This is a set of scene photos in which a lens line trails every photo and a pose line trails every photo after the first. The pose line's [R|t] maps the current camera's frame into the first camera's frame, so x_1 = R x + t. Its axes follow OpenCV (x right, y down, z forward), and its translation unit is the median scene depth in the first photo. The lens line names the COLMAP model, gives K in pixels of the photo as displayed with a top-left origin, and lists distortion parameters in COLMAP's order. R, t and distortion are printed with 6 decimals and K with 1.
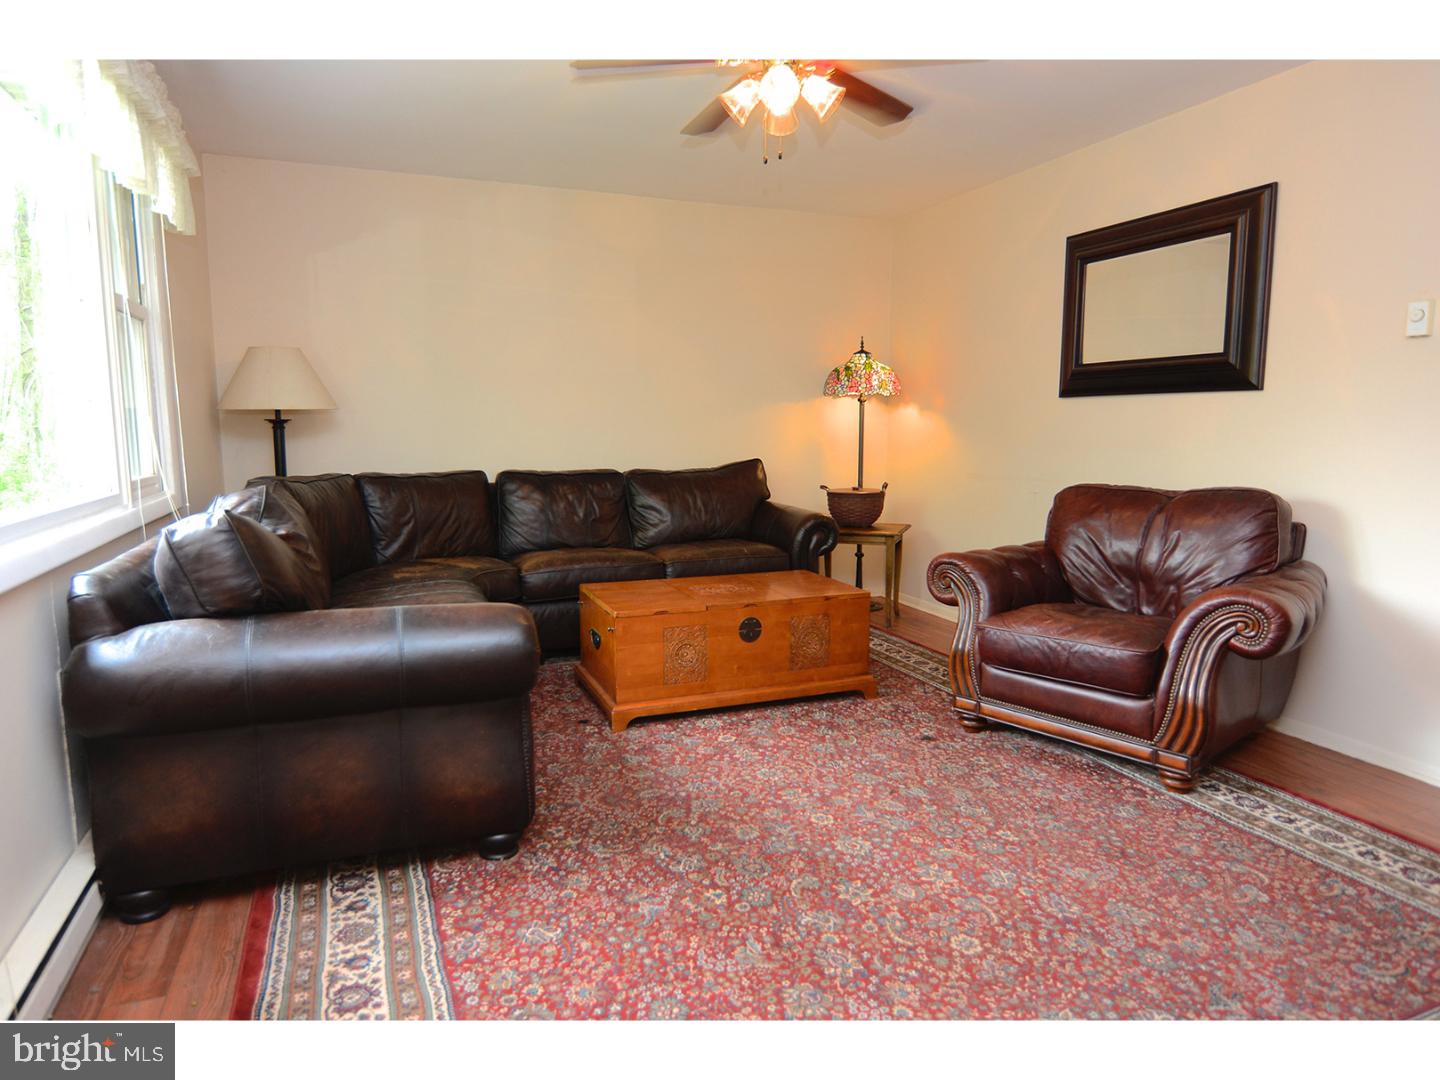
lens RADIAL K [[884.3, 0, 720.7], [0, 884.3, 573.8], [0, 0, 1]] dist [-0.006797, -0.000903]
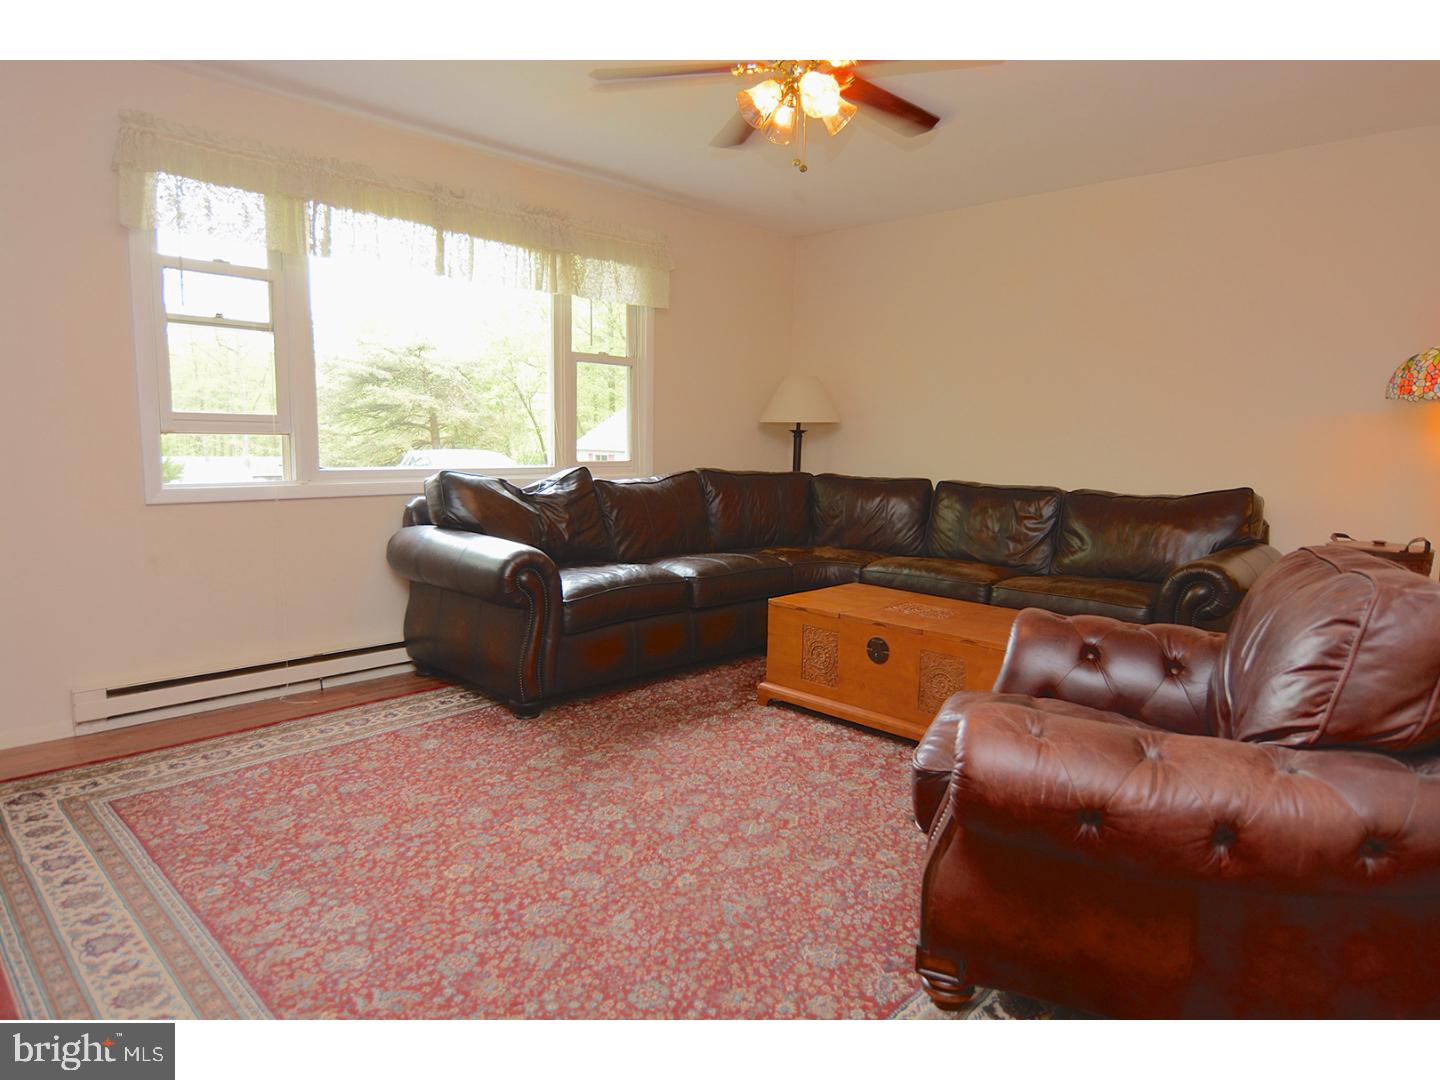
lens RADIAL K [[874.9, 0, 720.0], [0, 874.9, 540.0], [0, 0, 1]] dist [-0.006054, -0.000681]
pose [[0.403118, 0.119053, -0.907371, 1.041459], [-0.172928, 0.983549, 0.052221, -0.094240], [0.898661, 0.135859, 0.417074, 0.570239]]
